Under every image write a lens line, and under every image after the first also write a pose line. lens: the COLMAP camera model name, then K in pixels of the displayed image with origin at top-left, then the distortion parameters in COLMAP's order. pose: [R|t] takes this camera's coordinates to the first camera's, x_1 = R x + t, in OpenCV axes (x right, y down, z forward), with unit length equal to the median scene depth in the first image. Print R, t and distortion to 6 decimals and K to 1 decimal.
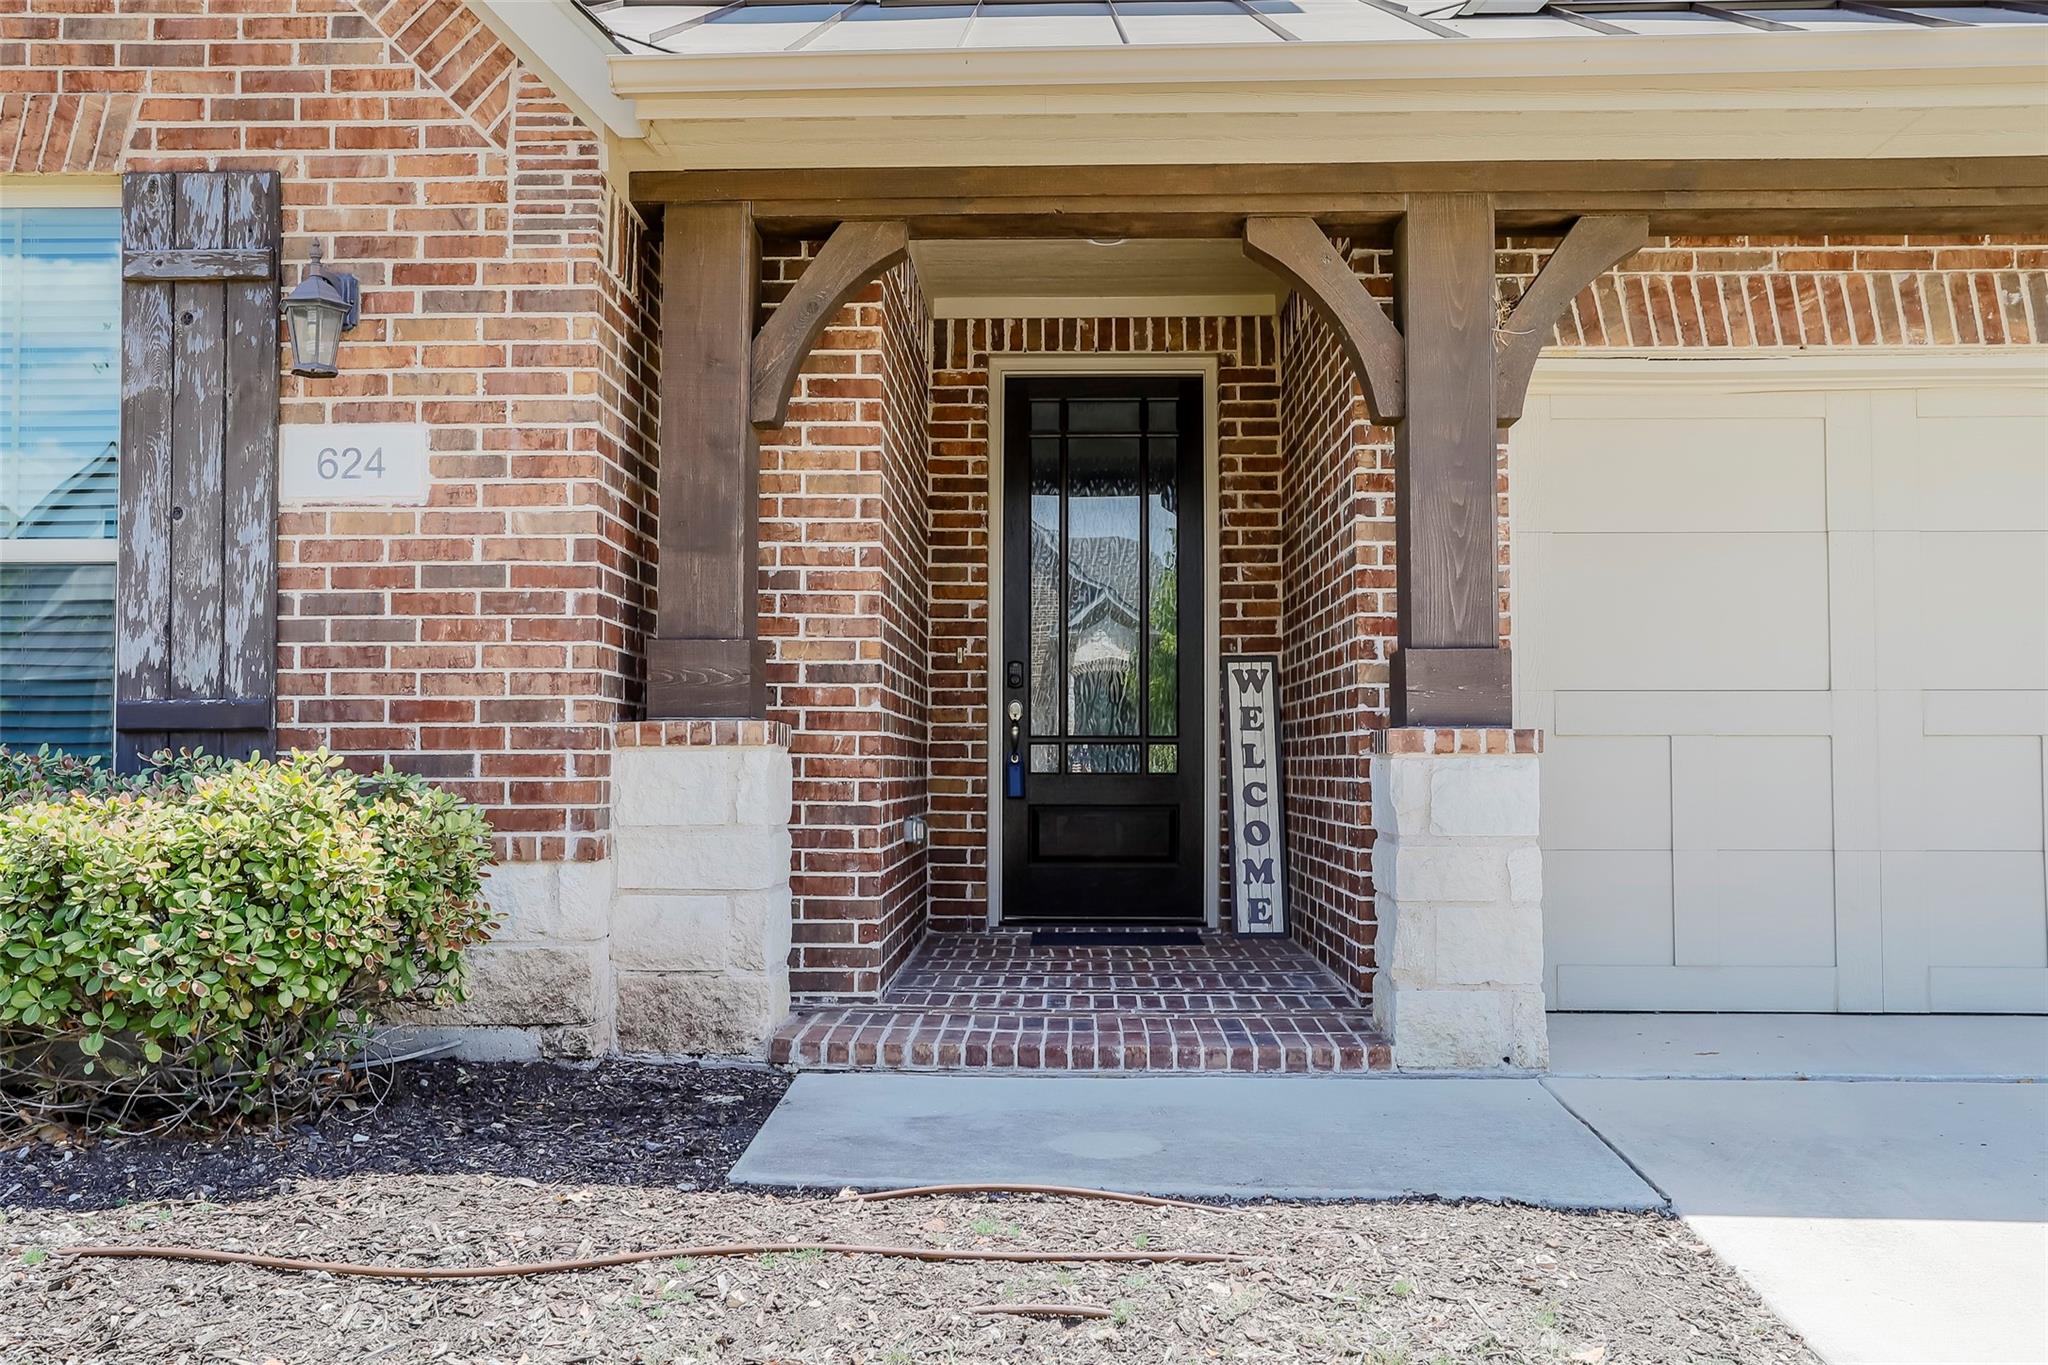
lens RADIAL K [[1778.5, 0, 1024.0], [0, 1778.5, 682.5], [0, 0, 1]] dist [0.013773, 0.013853]
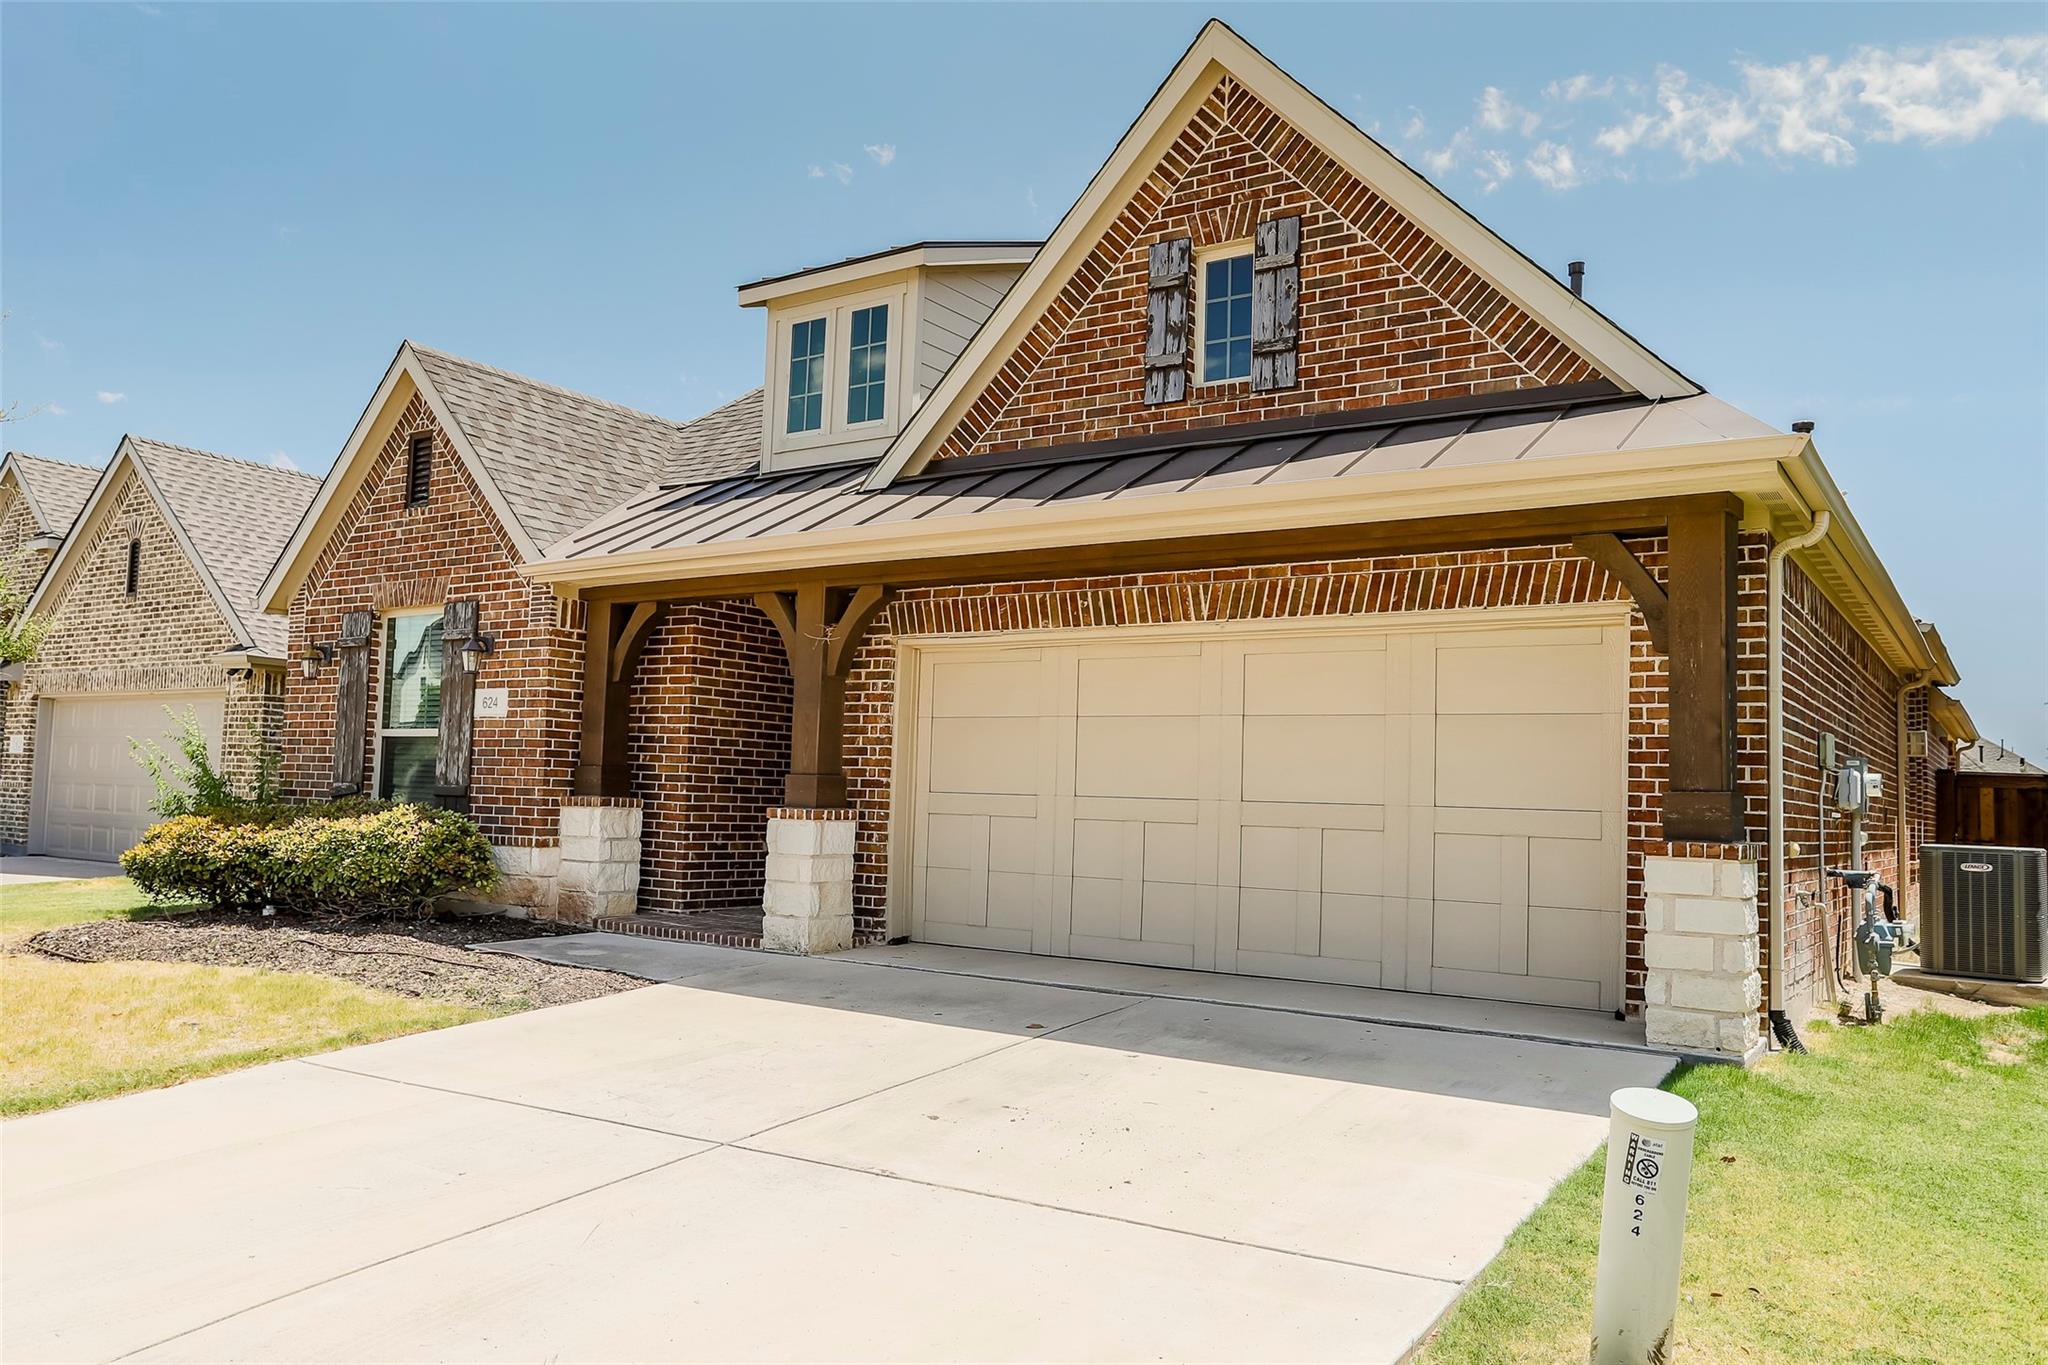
lens RADIAL K [[1460.9, 0, 1025.4], [0, 1460.9, 712.3], [0, 0, 1]] dist [0.003196, 0.001466]
pose [[0.838754, -0.005417, -0.544484, 1.584484], [-0.007062, 0.999758, -0.020825, -0.065074], [0.544465, 0.021312, 0.838513, -0.475060]]
